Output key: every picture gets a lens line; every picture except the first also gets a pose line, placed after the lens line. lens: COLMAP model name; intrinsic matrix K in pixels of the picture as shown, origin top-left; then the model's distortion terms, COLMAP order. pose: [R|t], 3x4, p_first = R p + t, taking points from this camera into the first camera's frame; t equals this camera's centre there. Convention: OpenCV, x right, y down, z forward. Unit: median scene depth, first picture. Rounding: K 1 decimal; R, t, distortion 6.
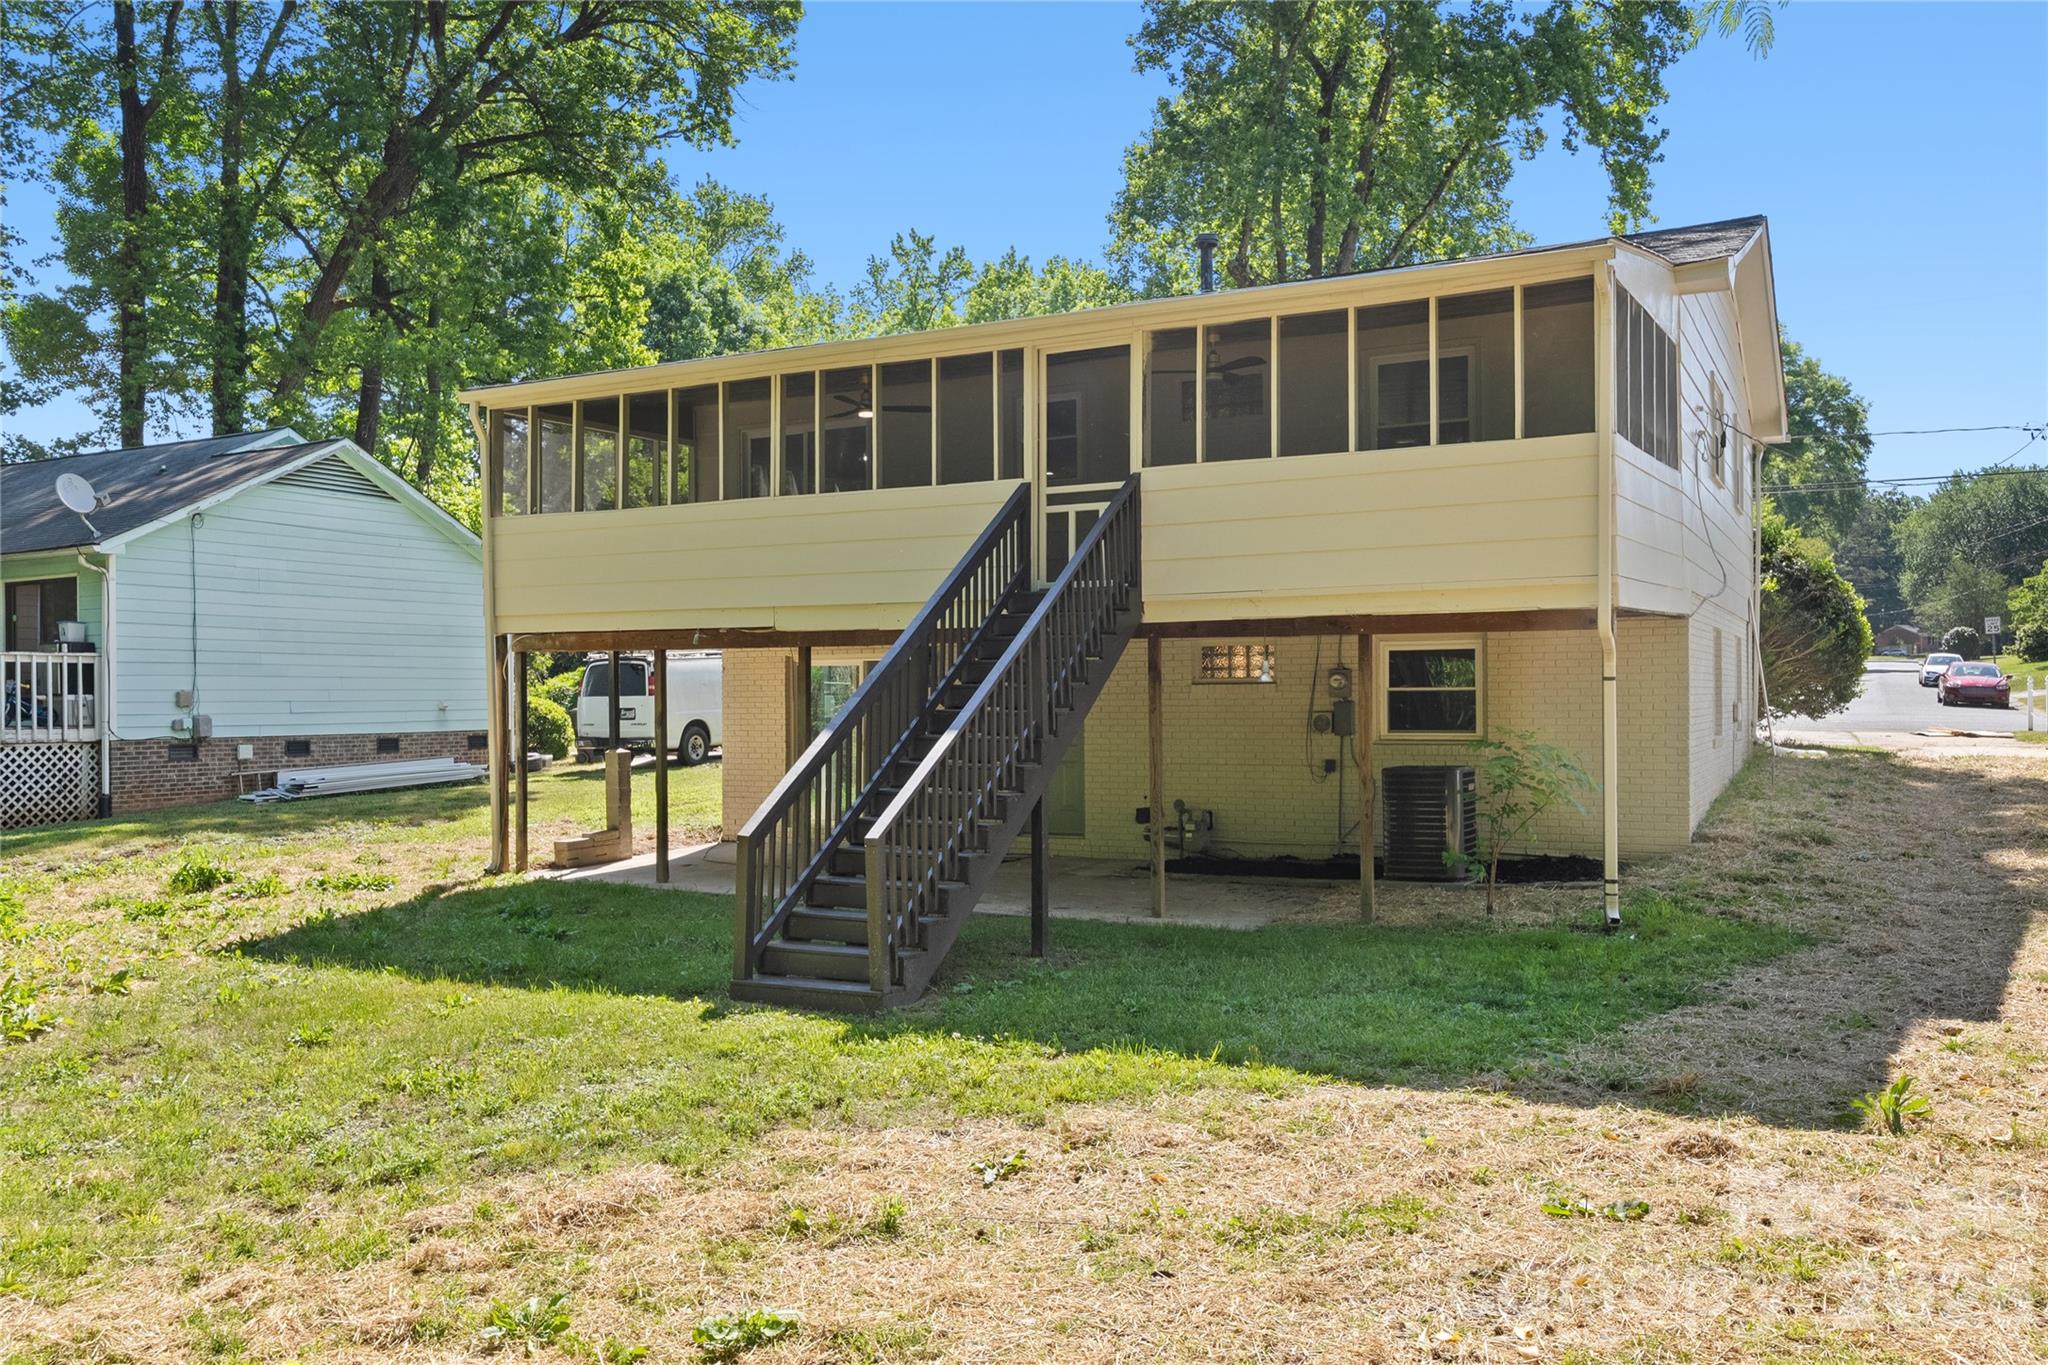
lens RADIAL K [[1558.2, 0, 1024.0], [0, 1558.2, 686.0], [0, 0, 1]] dist [0.020062, 0.001745]
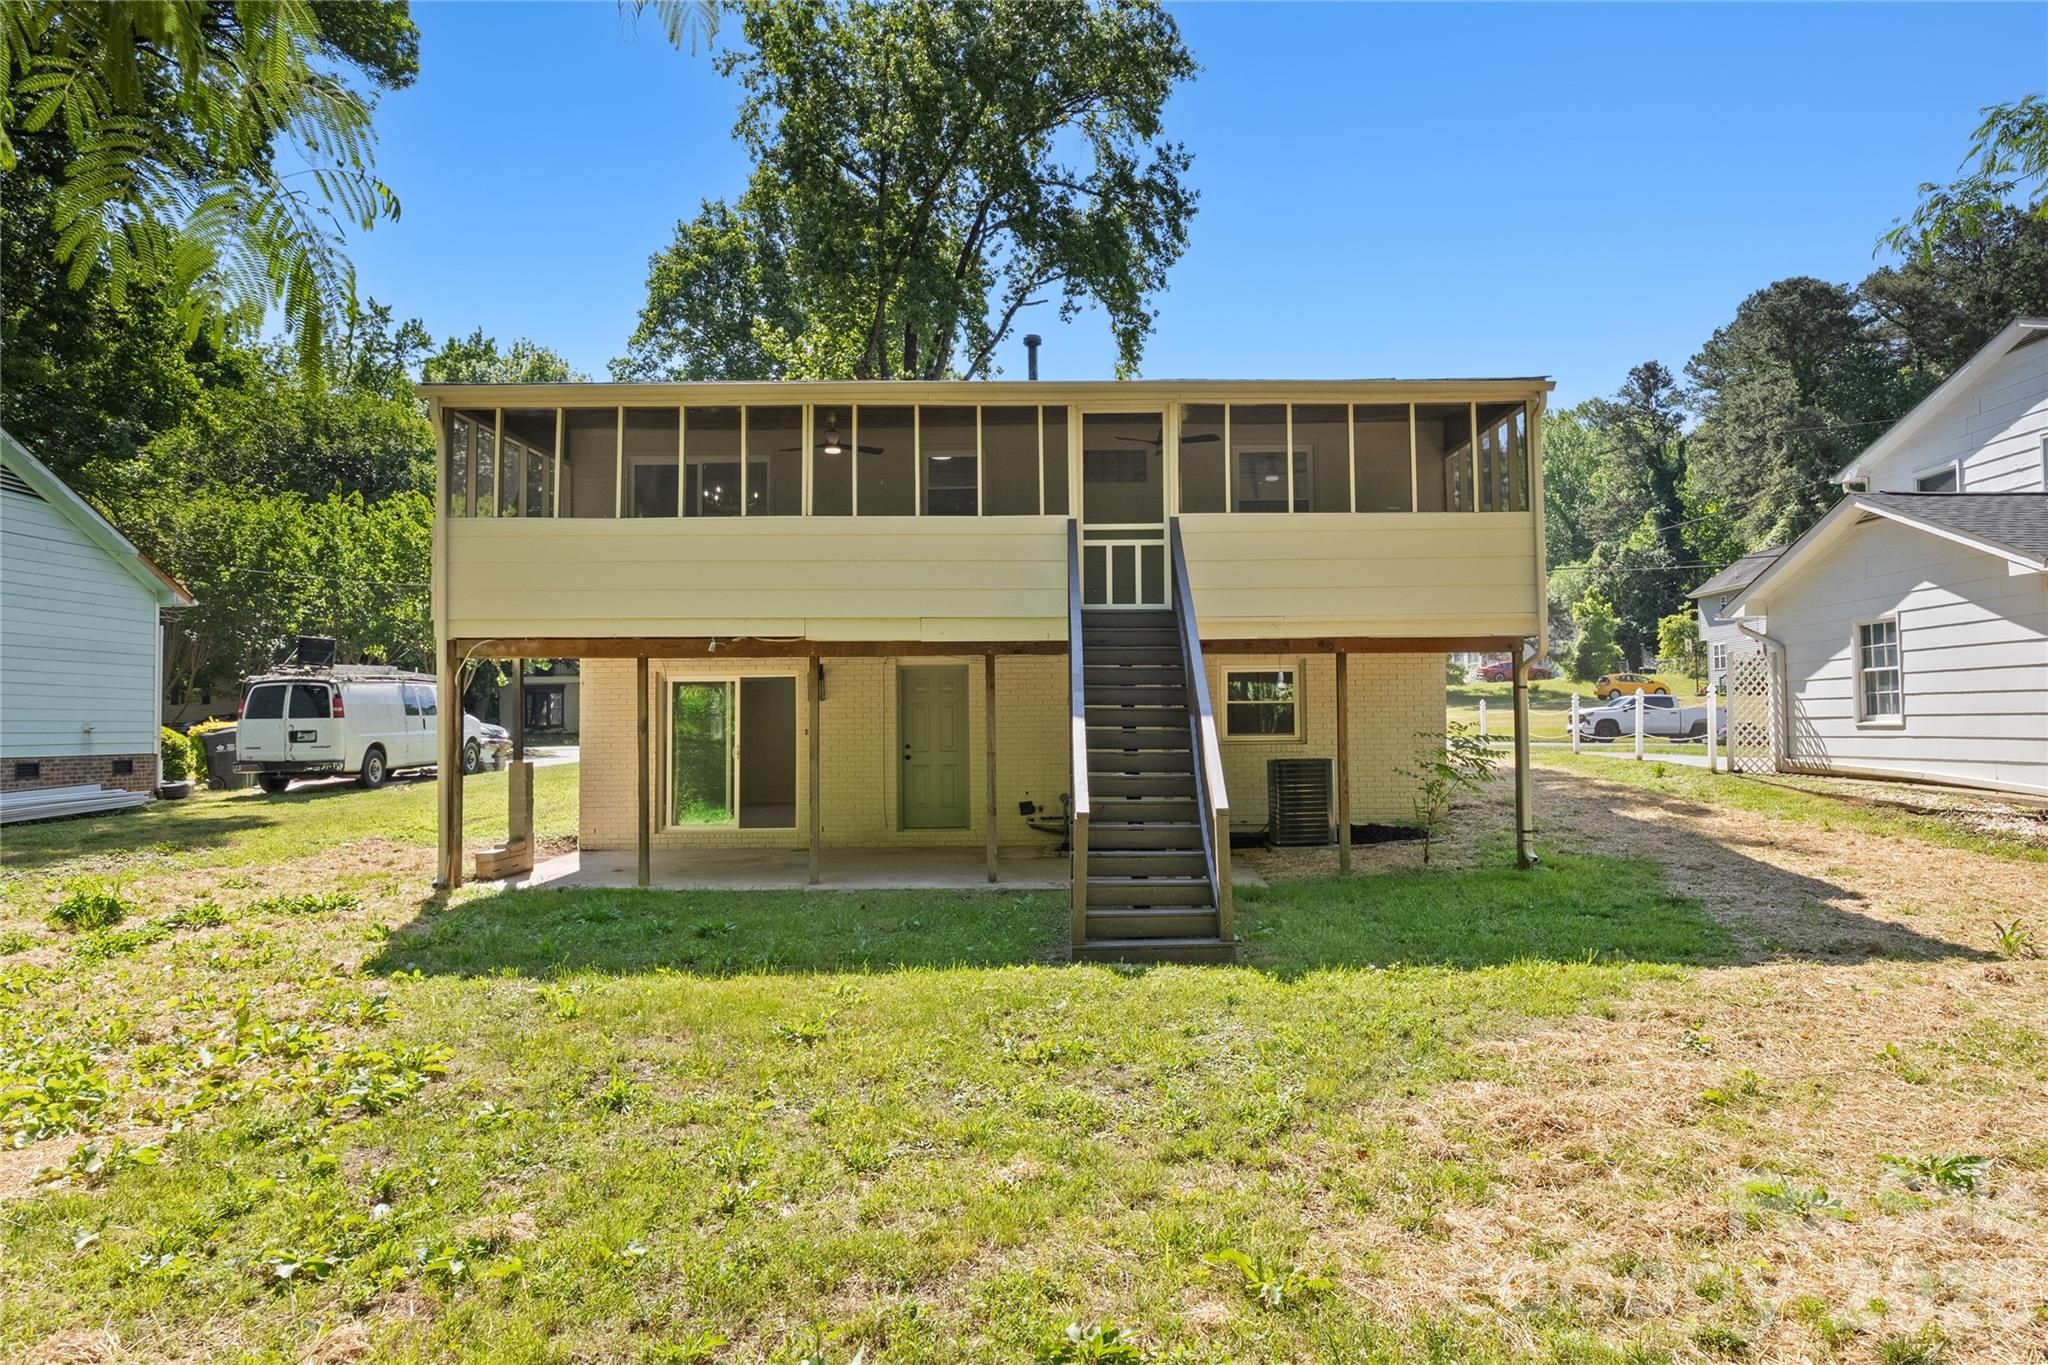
lens RADIAL K [[1275.1, 0, 1026.1], [0, 1275.1, 679.6], [0, 0, 1]] dist [0.006150, 0.002320]
pose [[0.888714, 0.017454, 0.458129, -0.317519], [0.000344, 0.999249, -0.038737, 0.019124], [-0.458461, 0.034583, 0.888041, 0.110770]]
